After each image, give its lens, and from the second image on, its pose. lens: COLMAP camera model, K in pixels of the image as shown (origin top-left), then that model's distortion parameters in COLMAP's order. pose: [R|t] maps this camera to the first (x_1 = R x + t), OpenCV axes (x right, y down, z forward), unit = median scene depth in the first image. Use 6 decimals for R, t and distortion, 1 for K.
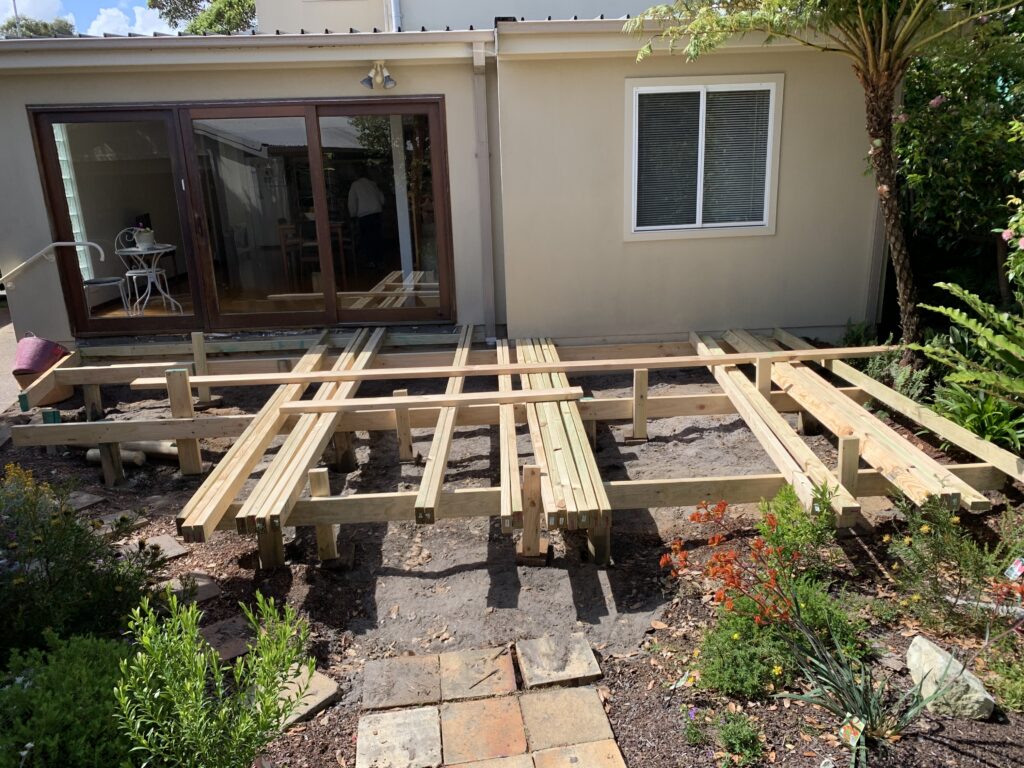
lens RADIAL K [[775.0, 0, 513.6], [0, 775.0, 391.1], [0, 0, 1]] dist [0.016573, -0.016640]
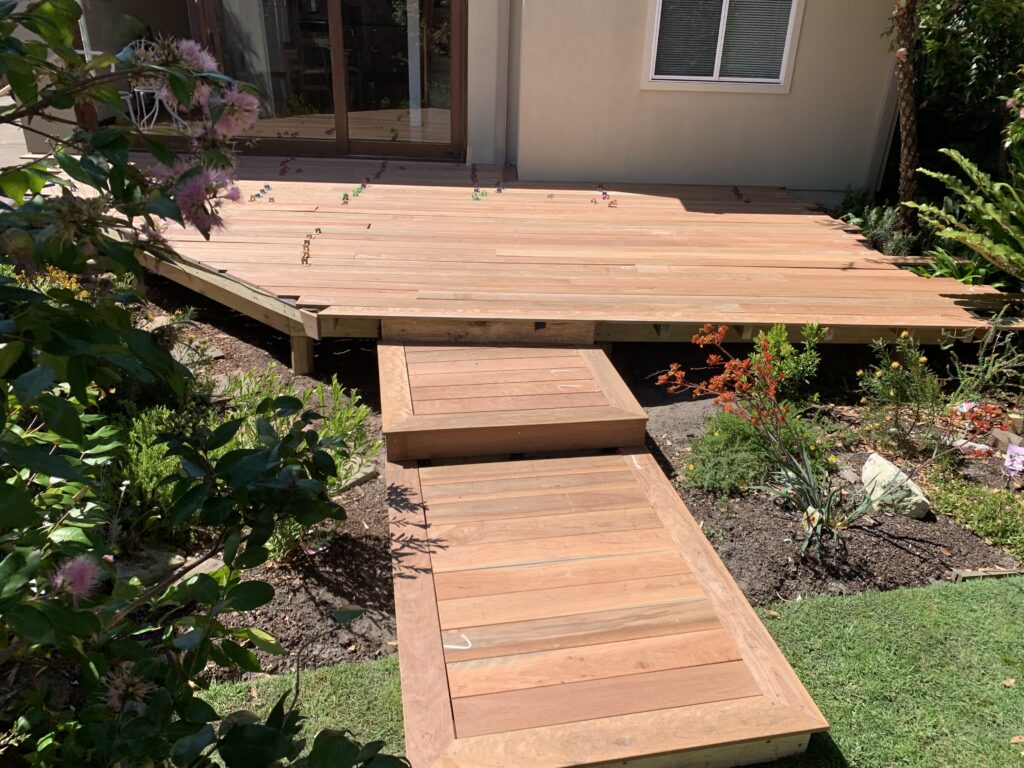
lens RADIAL K [[775.0, 0, 509.2], [0, 775.0, 377.5], [0, 0, 1]] dist [0.016573, -0.016640]
pose [[0.997627, 0.064702, 0.023535, -0.033951], [-0.067688, 0.984237, 0.163390, 0.027504], [-0.012593, -0.164596, 0.986281, -0.068909]]
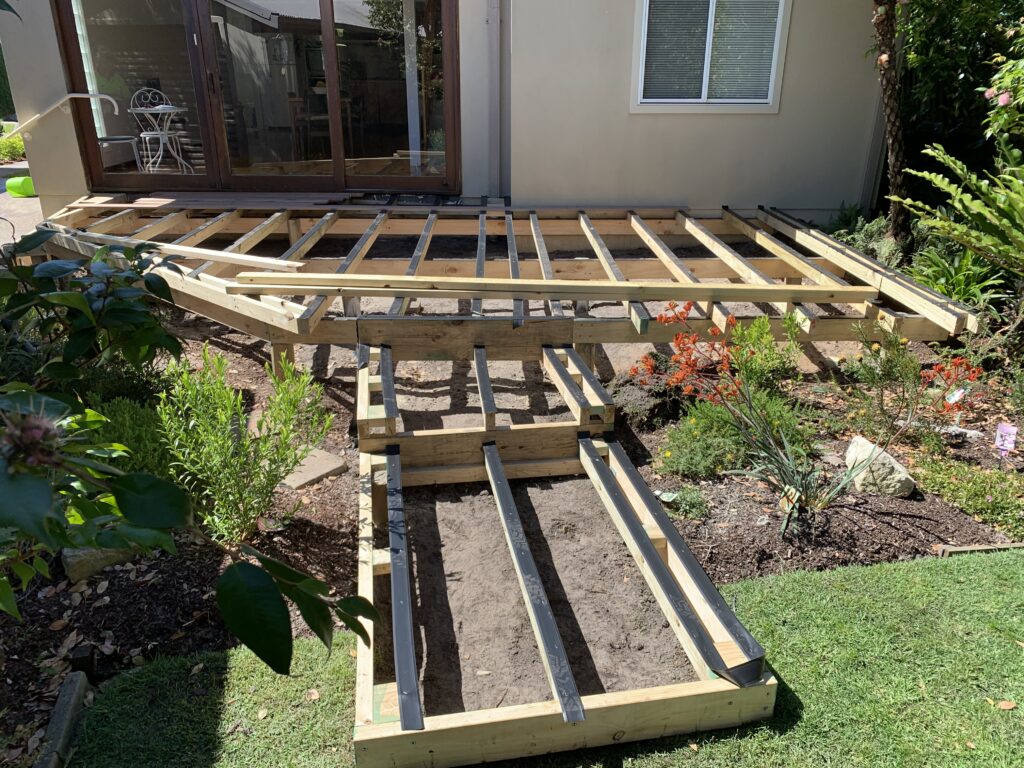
lens RADIAL K [[775.0, 0, 508.5], [0, 775.0, 388.9], [0, 0, 1]] dist [0.016573, -0.016640]
pose [[0.998908, 0.046216, -0.006823, 0.010513], [-0.045249, 0.993469, 0.104745, 0.084305], [0.011620, -0.104322, 0.994476, -0.065943]]
